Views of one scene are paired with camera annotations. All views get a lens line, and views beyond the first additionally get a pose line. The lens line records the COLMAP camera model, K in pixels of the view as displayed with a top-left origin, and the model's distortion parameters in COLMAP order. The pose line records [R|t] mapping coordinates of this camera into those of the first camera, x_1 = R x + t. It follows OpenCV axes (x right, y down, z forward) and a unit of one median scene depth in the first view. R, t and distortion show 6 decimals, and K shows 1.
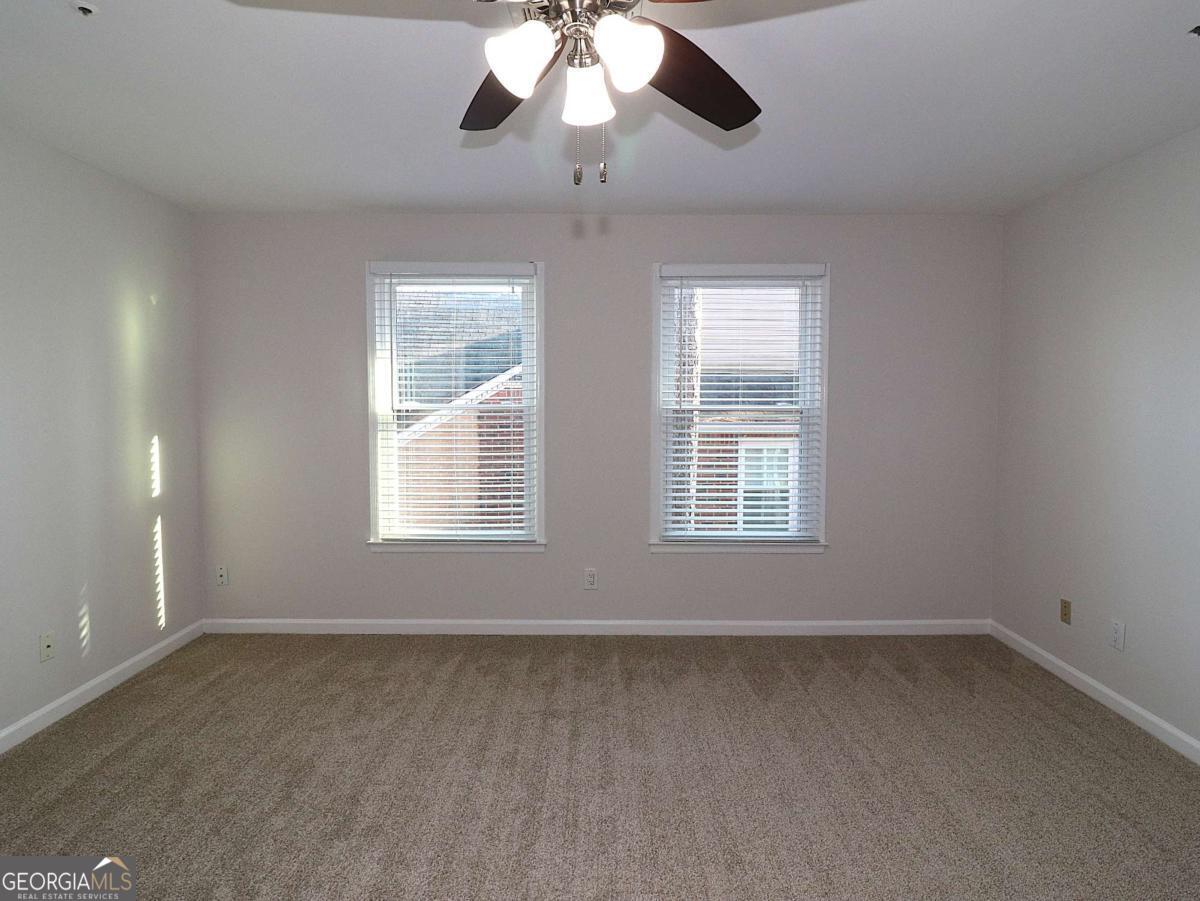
lens RADIAL K [[636.0, 0, 600.9], [0, 636.0, 441.2], [0, 0, 1]] dist [0.019833, -0.000027]
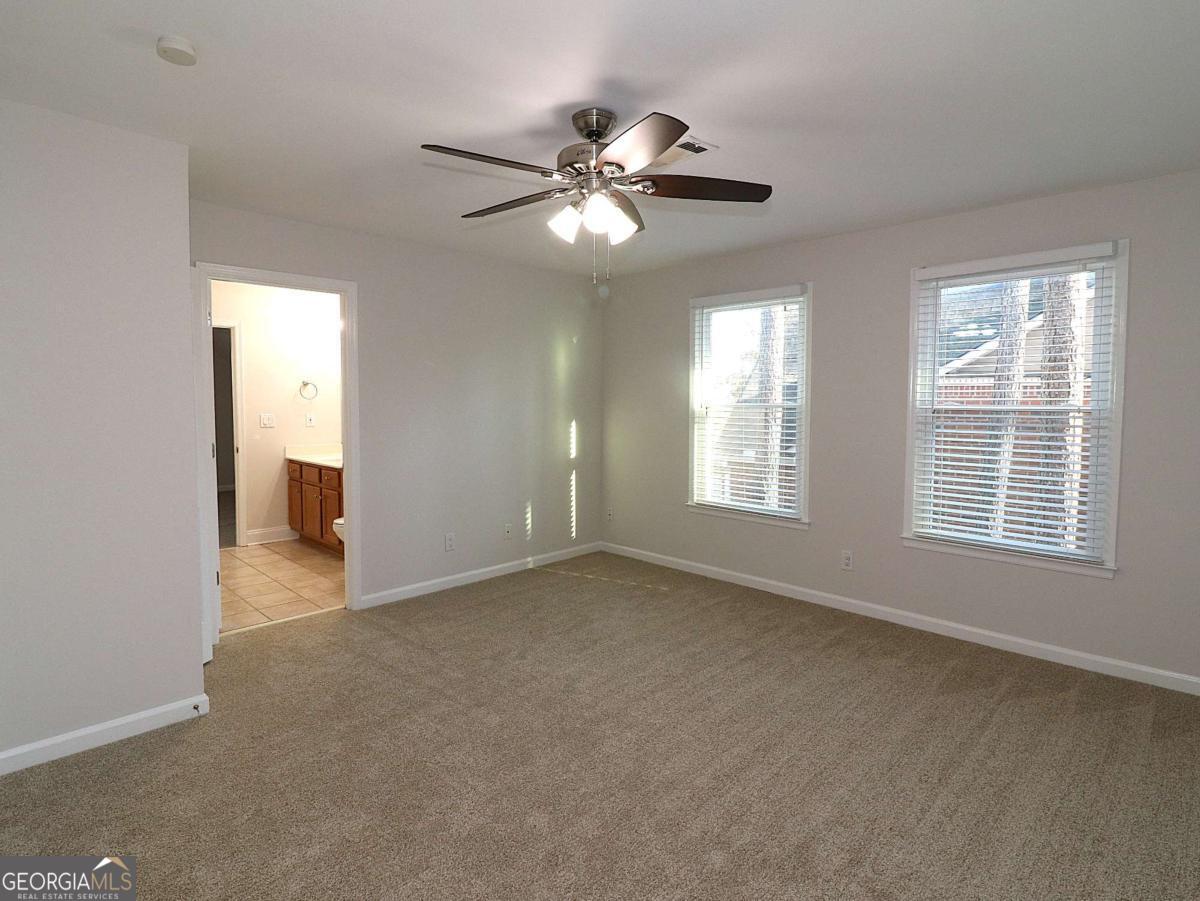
lens RADIAL K [[636.0, 0, 600.9], [0, 636.0, 441.2], [0, 0, 1]] dist [0.019833, -0.000027]
pose [[0.702164, 0.047177, -0.710451, 0.512494], [-0.045710, 0.998731, 0.021143, 0.004474], [0.710546, 0.017629, 0.703429, -0.103421]]
